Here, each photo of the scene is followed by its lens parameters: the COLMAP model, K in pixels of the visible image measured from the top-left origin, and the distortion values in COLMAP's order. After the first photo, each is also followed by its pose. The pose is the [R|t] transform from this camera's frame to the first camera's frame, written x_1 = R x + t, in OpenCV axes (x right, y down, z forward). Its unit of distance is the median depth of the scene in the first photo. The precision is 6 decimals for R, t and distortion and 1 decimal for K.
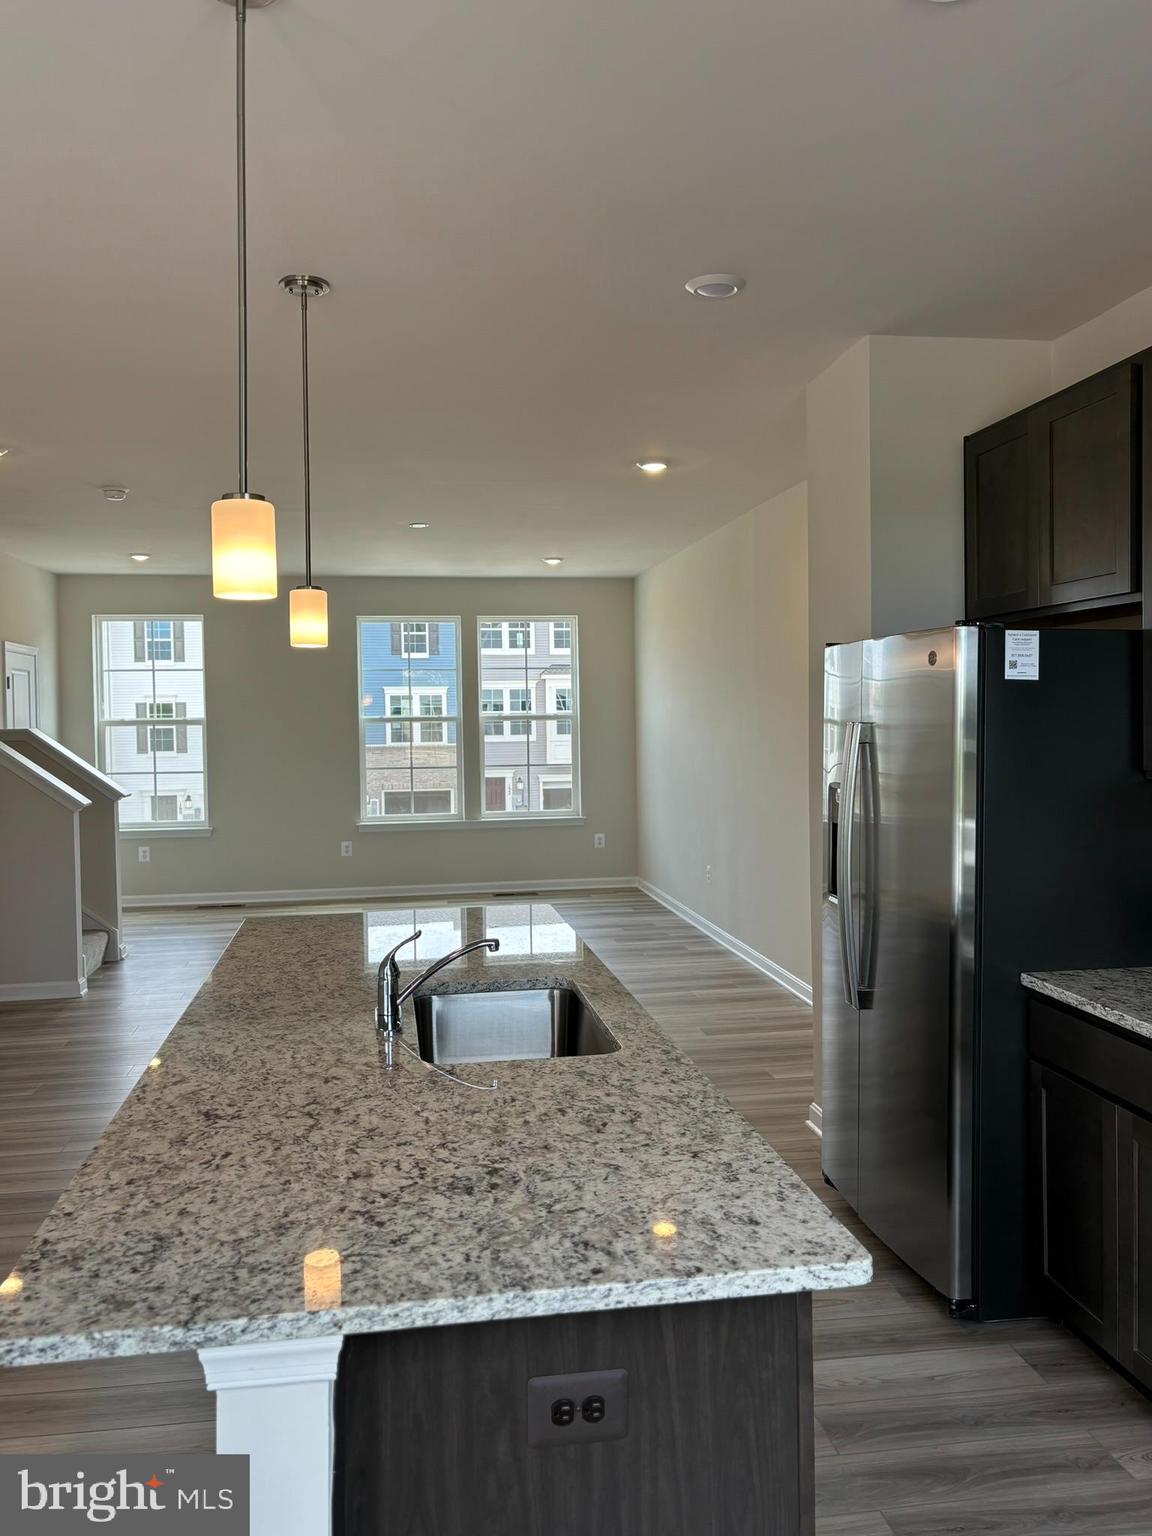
lens RADIAL K [[1213.4, 0, 576.0], [0, 1213.4, 768.0], [0, 0, 1]] dist [-0.045800, 0.159785]
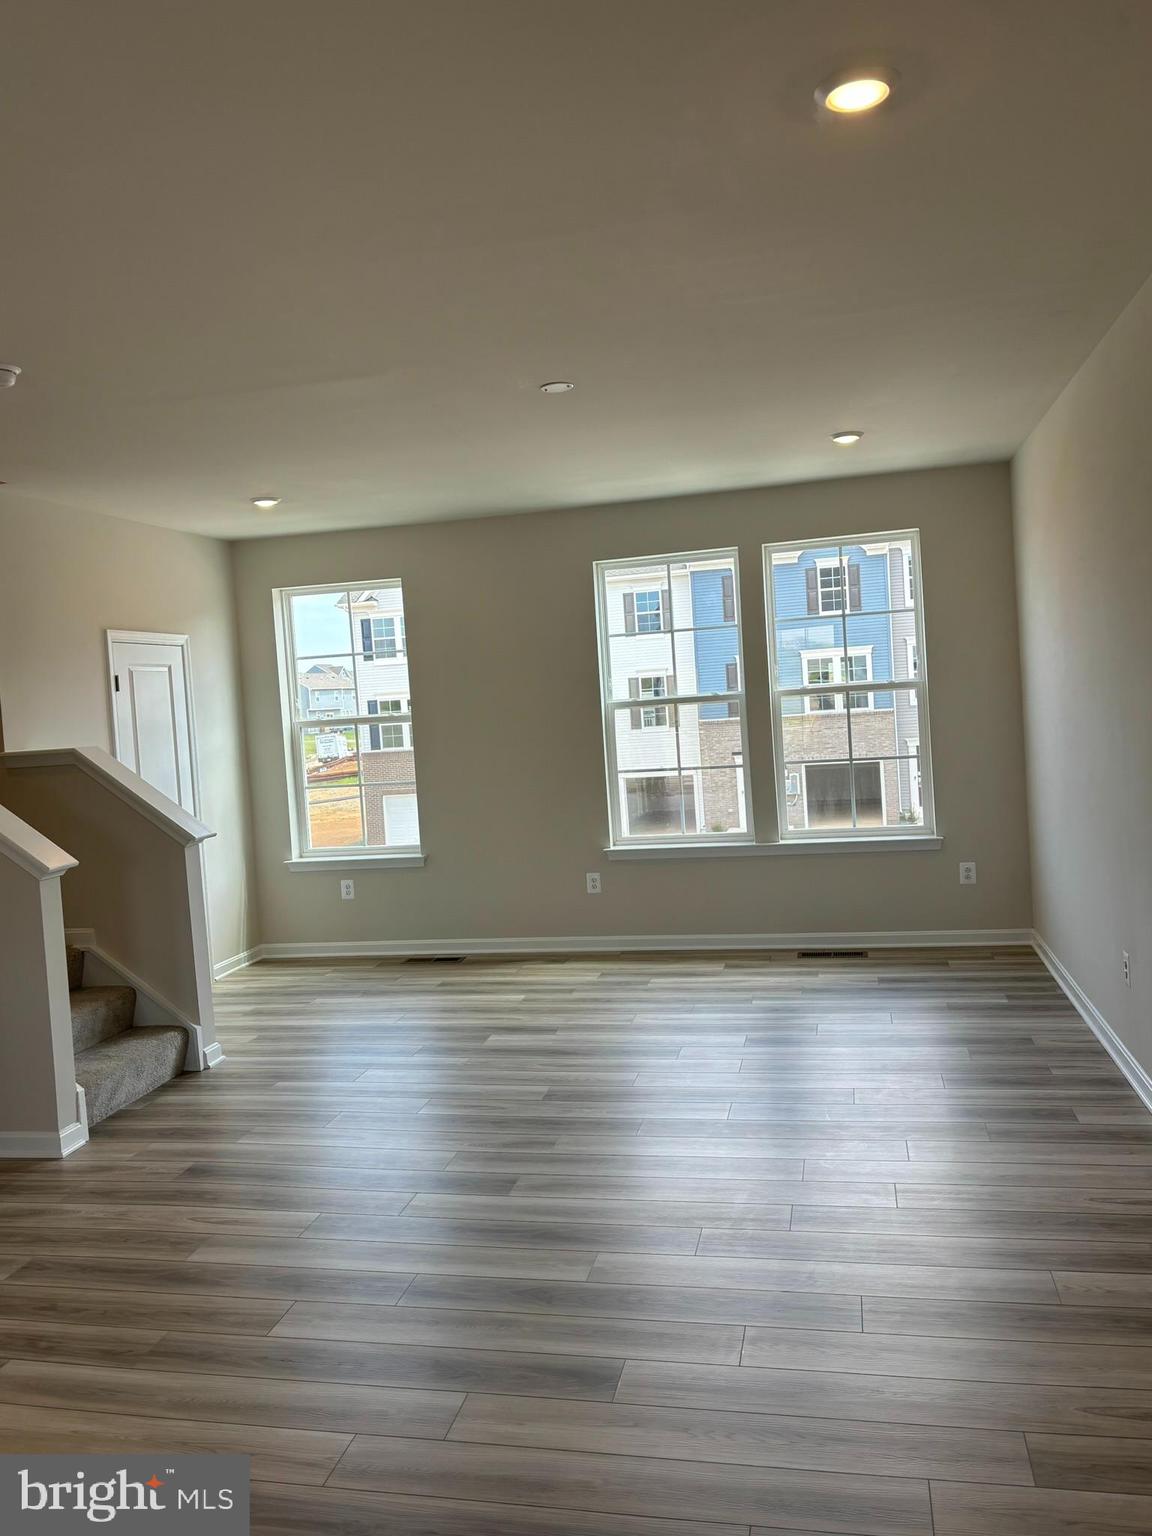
lens RADIAL K [[1182.7, 0, 568.2], [0, 1182.7, 745.7], [0, 0, 1]] dist [0.007117, 0.000529]
pose [[0.921964, -0.032376, -0.385920, 0.112698], [0.037294, 0.999290, 0.005262, -0.031743], [0.385476, -0.019243, 0.922517, 0.545273]]
